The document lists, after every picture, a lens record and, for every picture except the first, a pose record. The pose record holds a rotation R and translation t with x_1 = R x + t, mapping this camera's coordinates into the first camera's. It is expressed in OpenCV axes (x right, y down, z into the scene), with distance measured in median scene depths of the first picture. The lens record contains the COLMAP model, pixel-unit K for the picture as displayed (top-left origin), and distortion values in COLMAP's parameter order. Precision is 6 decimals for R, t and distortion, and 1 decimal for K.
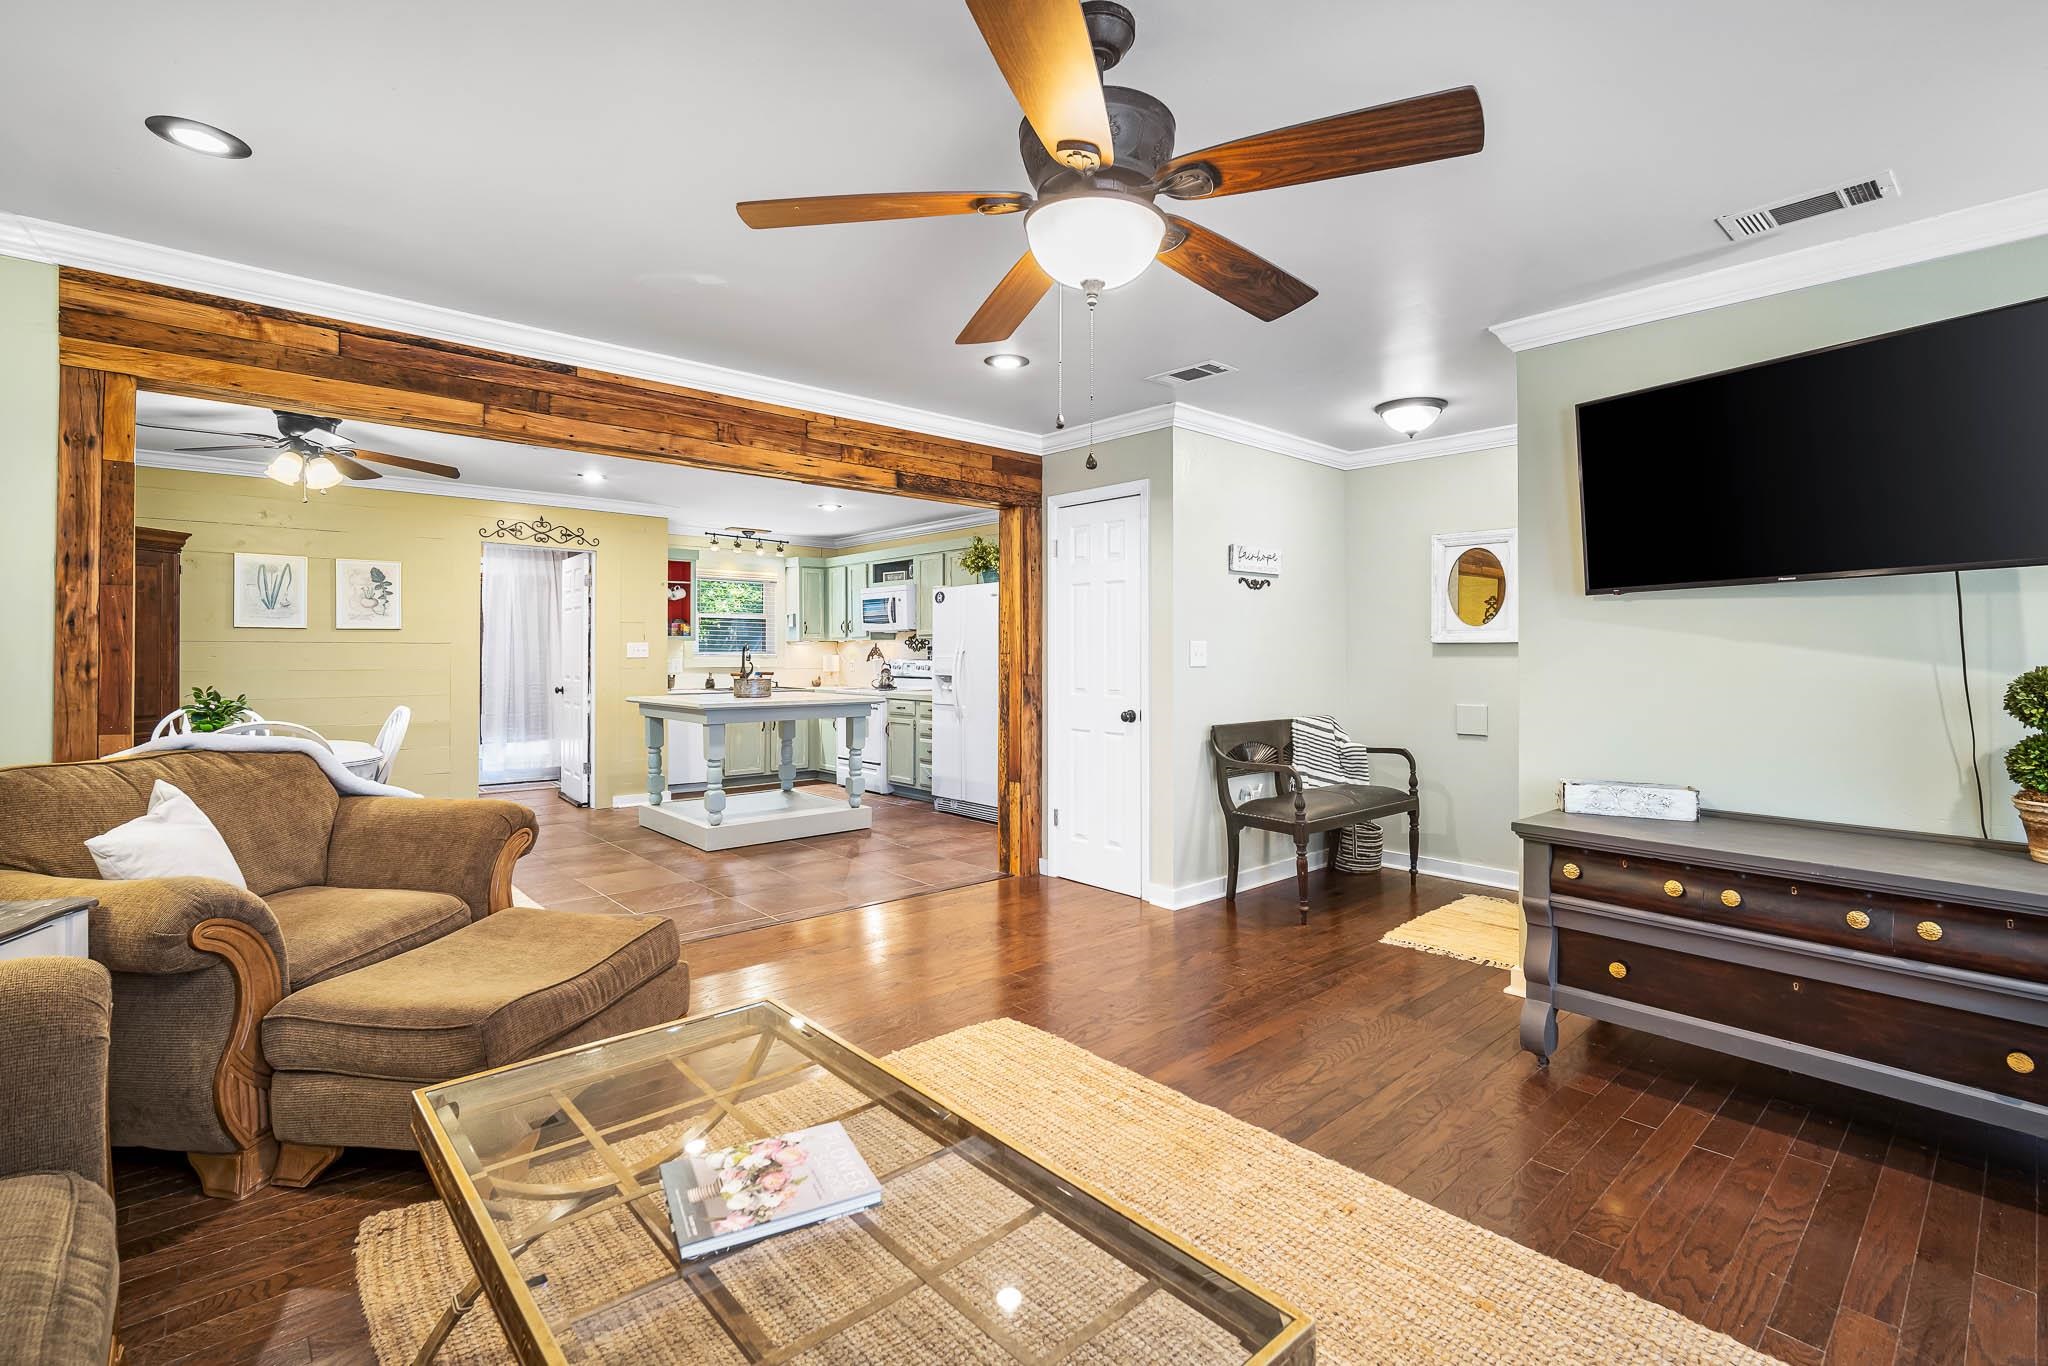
lens RADIAL K [[932.1, 0, 1051.4], [0, 932.1, 646.5], [0, 0, 1]] dist [-0.012547, 0.000169]
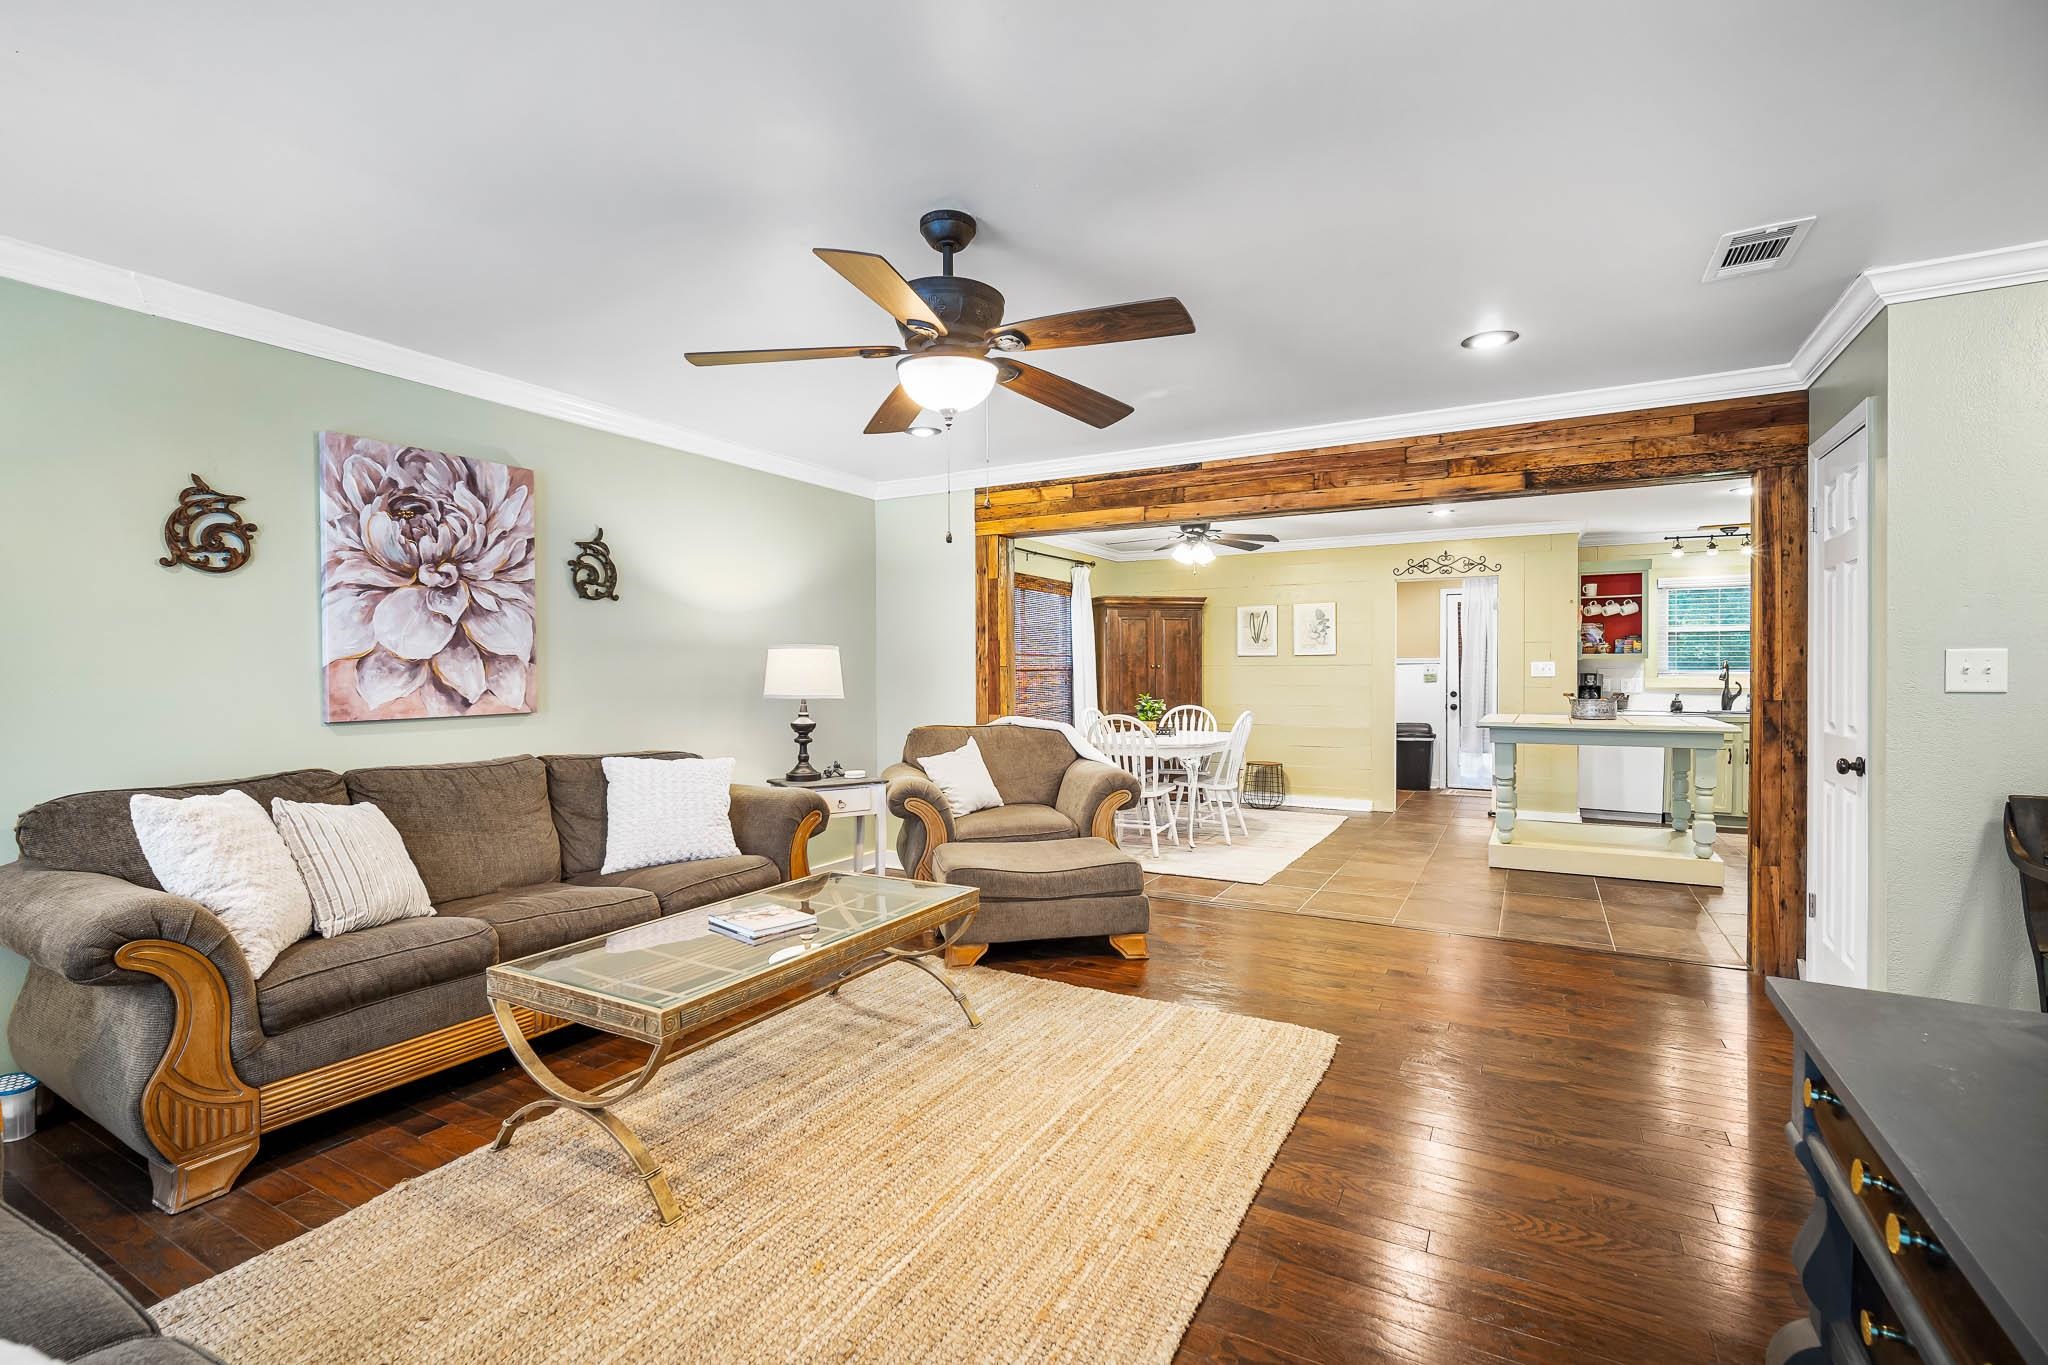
lens RADIAL K [[932.1, 0, 1029.6], [0, 932.1, 682.5], [0, 0, 1]] dist [-0.012547, 0.000169]
pose [[0.305428, 0.006036, -0.952196, 0.581192], [0.010970, 0.999891, 0.009857, 0.003860], [0.952152, -0.013456, 0.305328, 0.277862]]
